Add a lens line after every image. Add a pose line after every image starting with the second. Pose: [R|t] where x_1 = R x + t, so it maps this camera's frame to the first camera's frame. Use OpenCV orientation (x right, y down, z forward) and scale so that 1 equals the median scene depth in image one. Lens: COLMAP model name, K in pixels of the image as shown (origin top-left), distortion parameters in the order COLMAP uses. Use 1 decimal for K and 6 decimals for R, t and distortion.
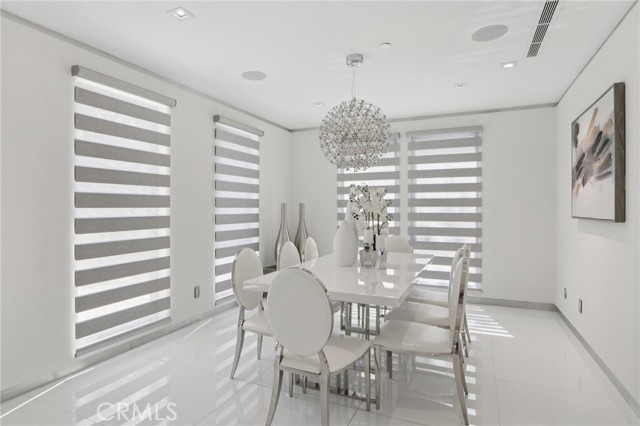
lens RADIAL K [[375.4, 0, 308.0], [0, 375.4, 211.5], [0, 0, 1]] dist [0.032741, -0.000239]
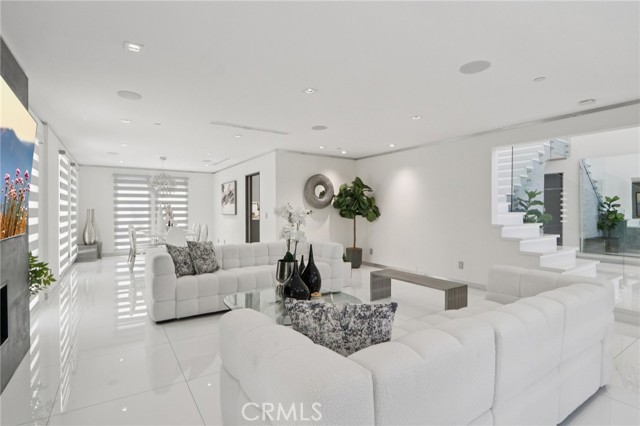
lens RADIAL K [[302.6, 0, 313.1], [0, 302.6, 211.7], [0, 0, 1]] dist [-0.018008, 0.003002]
pose [[0.548915, -0.000821, 0.835878, -0.827170], [0.009381, 0.999943, -0.005178, 0.011138], [-0.835825, 0.010684, 0.548891, -0.843905]]
